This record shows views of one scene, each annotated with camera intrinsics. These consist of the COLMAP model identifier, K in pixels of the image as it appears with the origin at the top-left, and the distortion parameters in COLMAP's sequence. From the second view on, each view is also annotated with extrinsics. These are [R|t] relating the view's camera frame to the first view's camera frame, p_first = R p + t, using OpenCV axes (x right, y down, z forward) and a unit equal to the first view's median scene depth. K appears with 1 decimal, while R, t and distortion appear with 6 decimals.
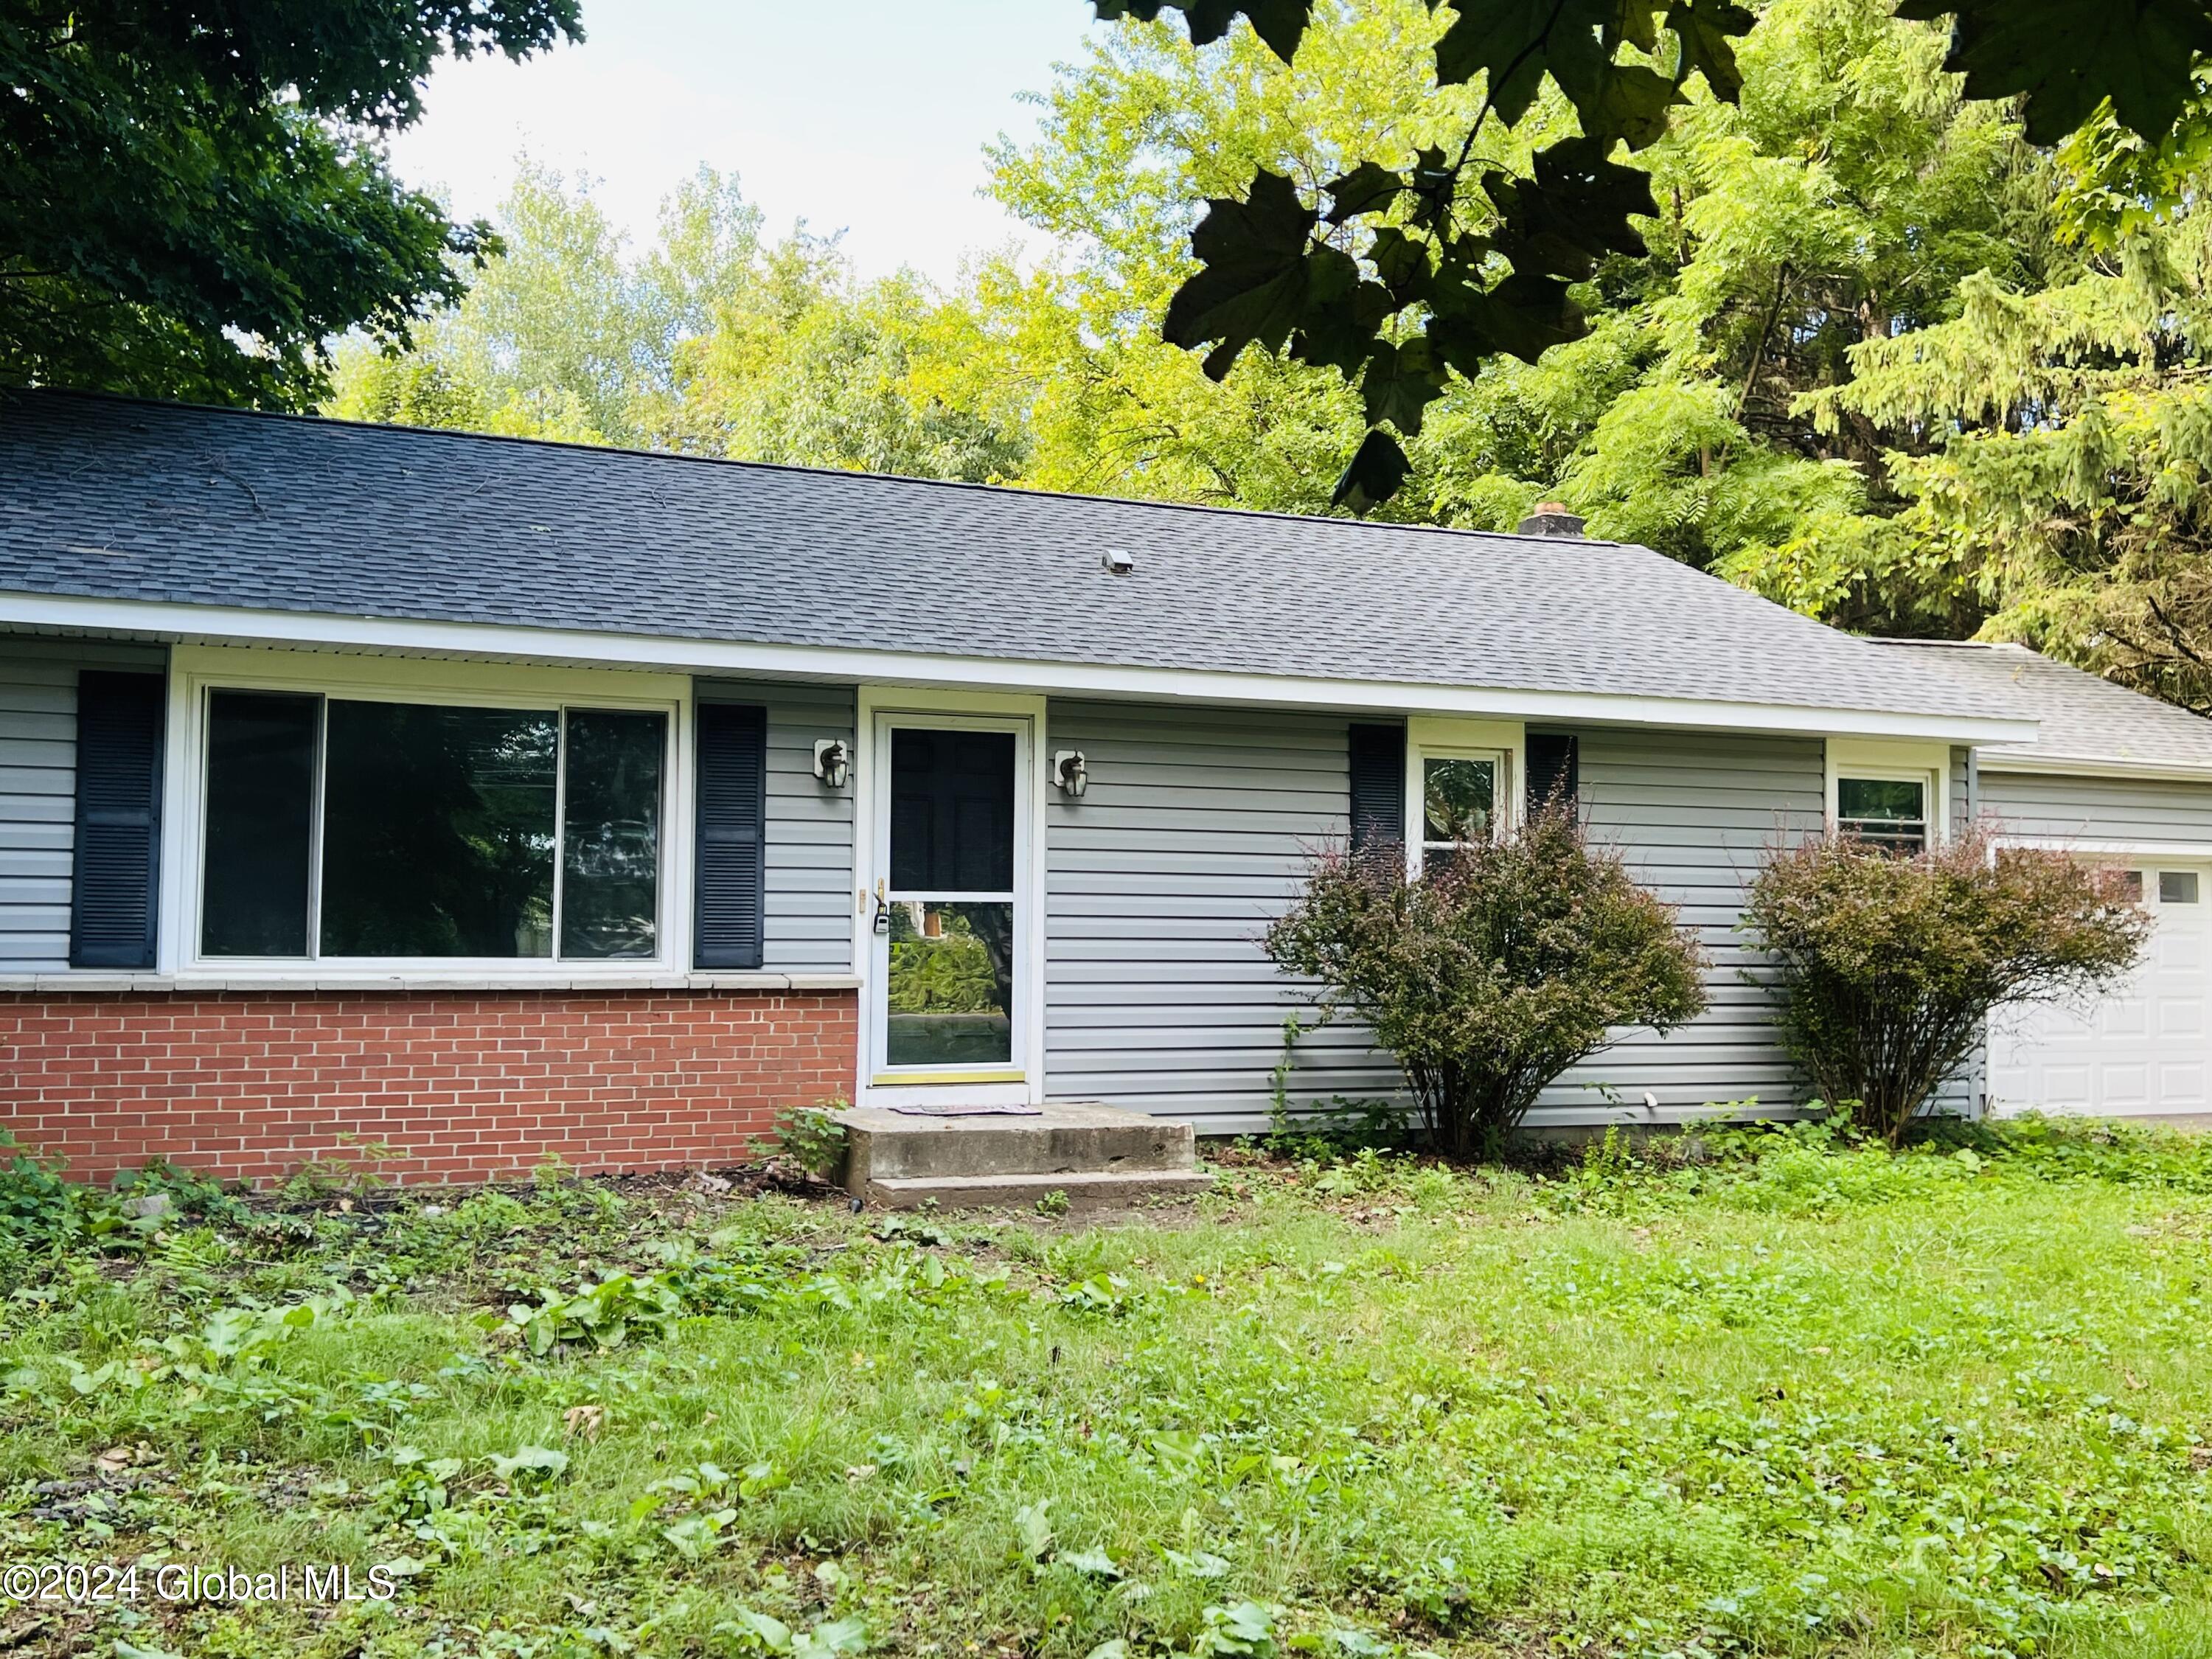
lens RADIAL K [[2223.1, 0, 1106.0], [0, 2223.1, 829.5], [0, 0, 1]] dist [0.184871, -0.440071]
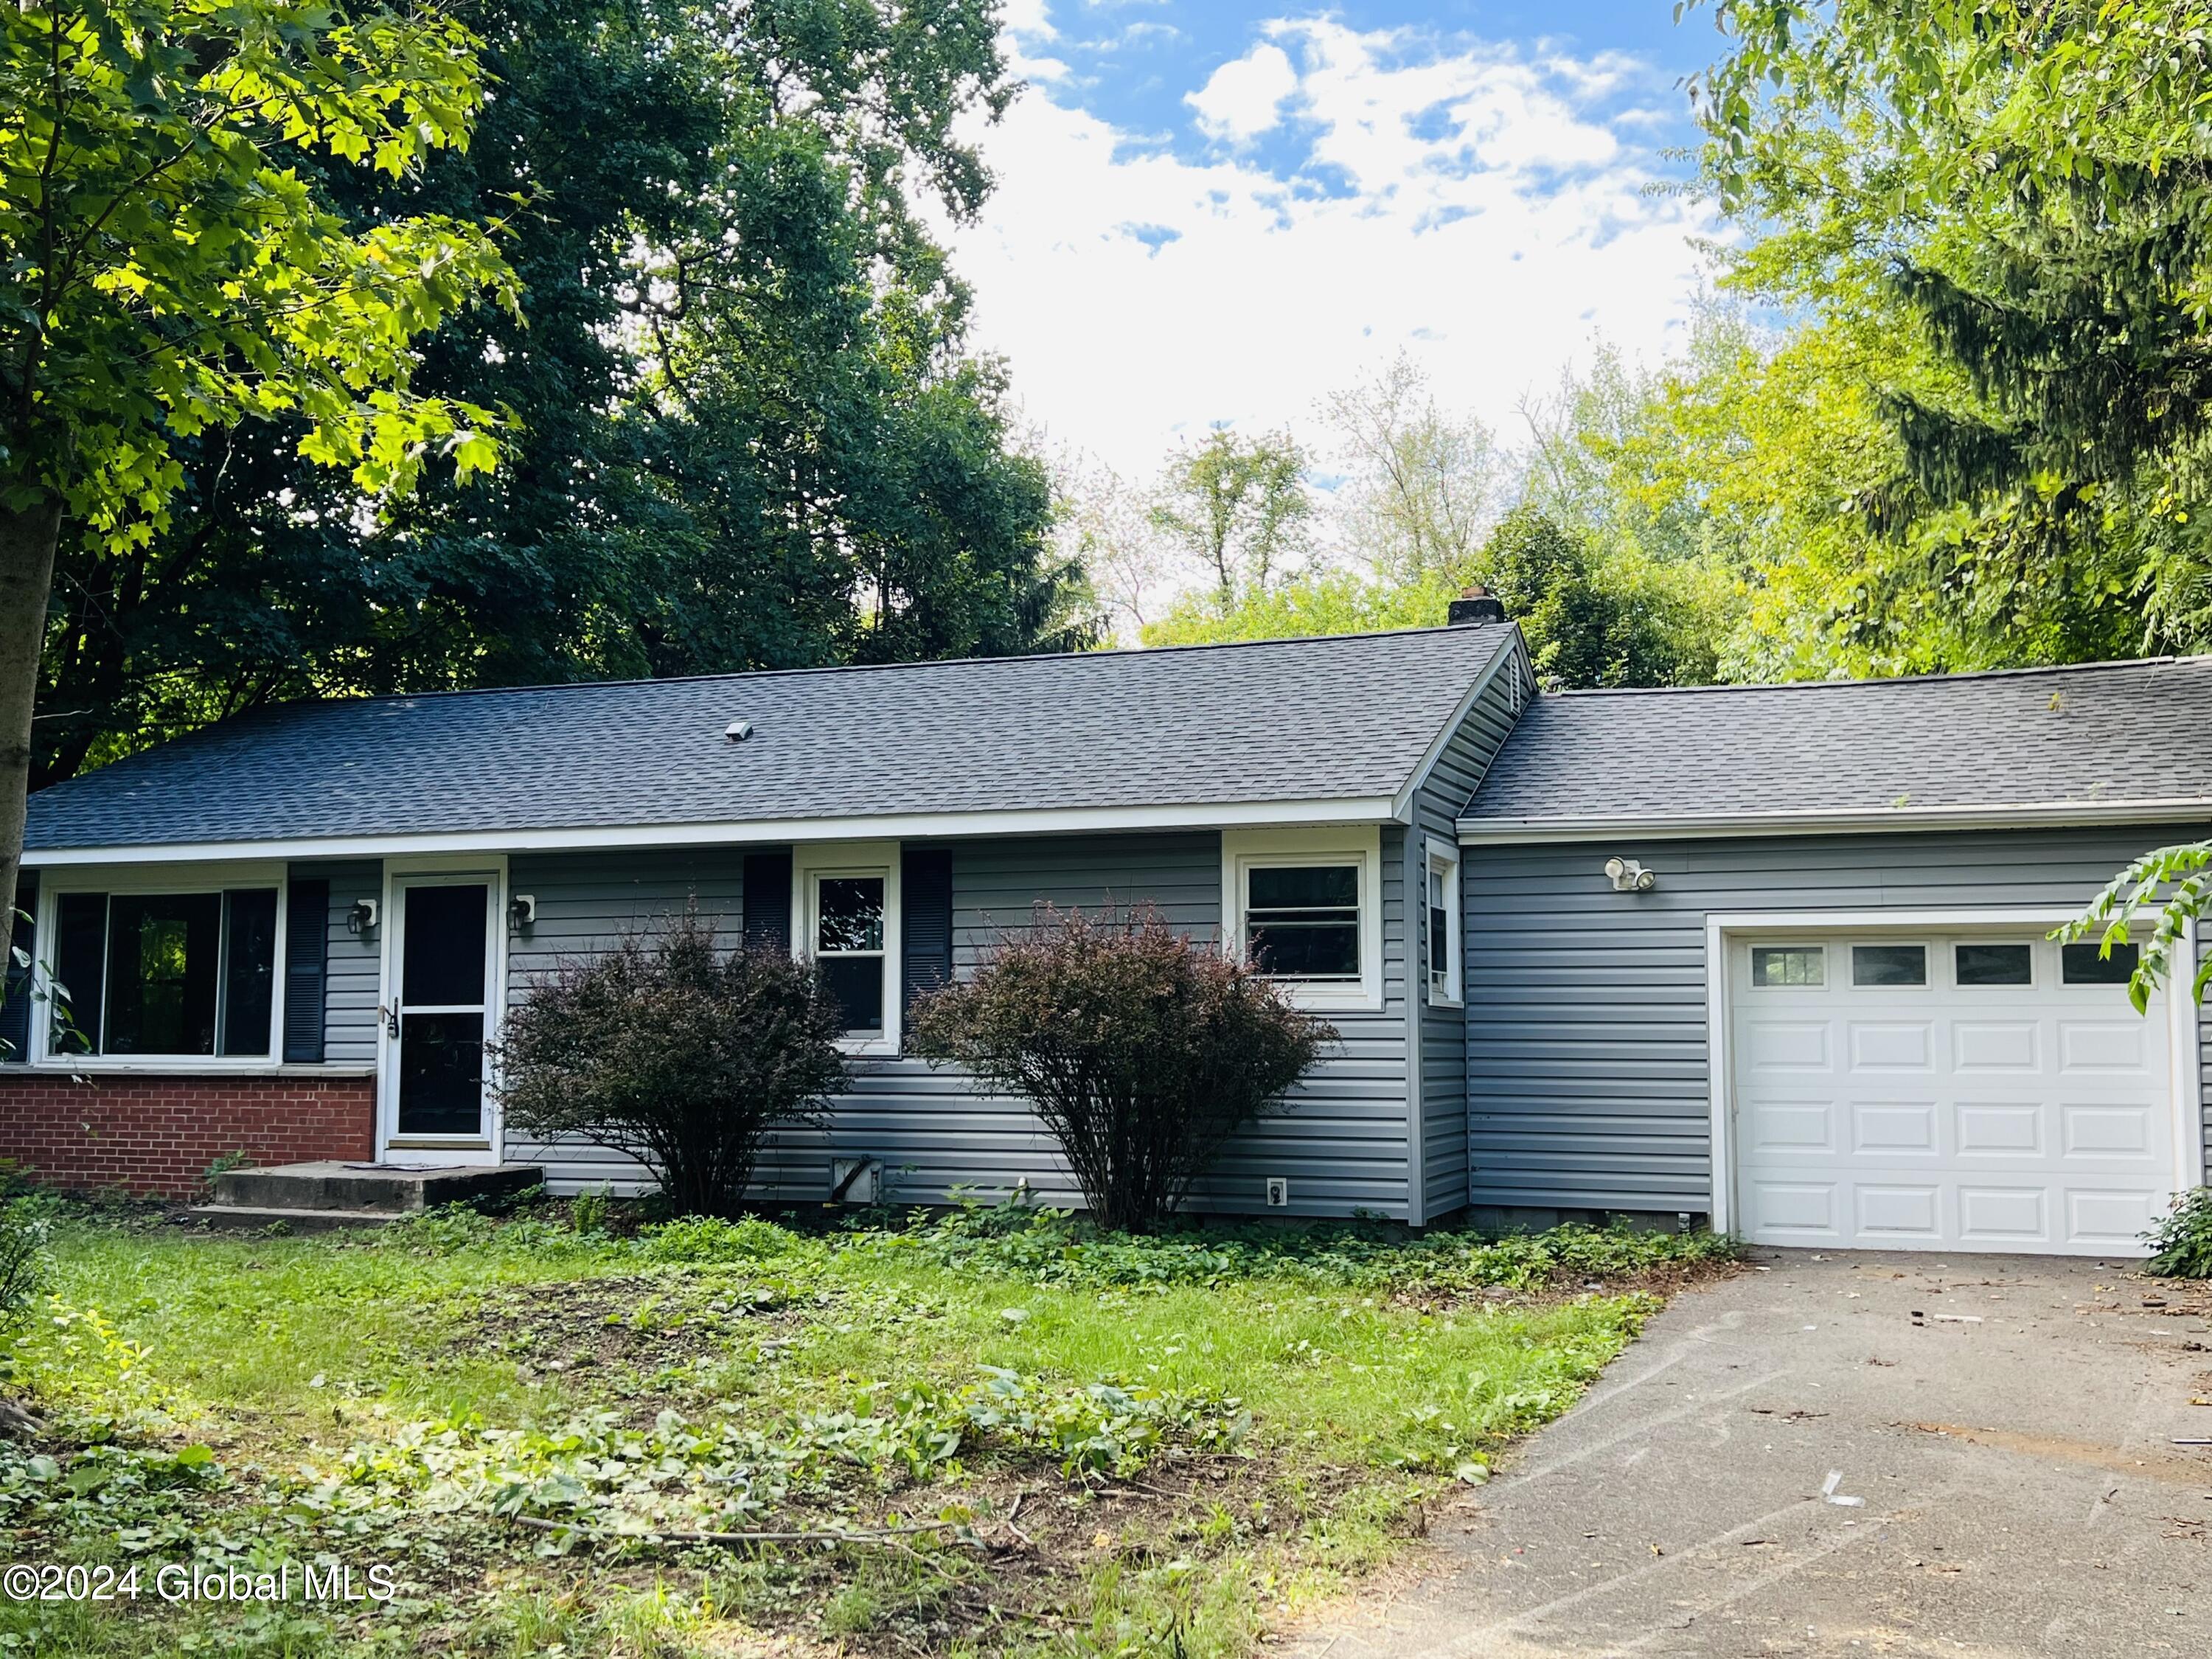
lens RADIAL K [[2223.1, 0, 1106.0], [0, 2223.1, 829.5], [0, 0, 1]] dist [0.184871, -0.440071]
pose [[0.700037, -0.080075, -0.709603, 1.219613], [0.035111, 0.996351, -0.077796, 0.042855], [0.713243, 0.029545, 0.700294, 0.330693]]
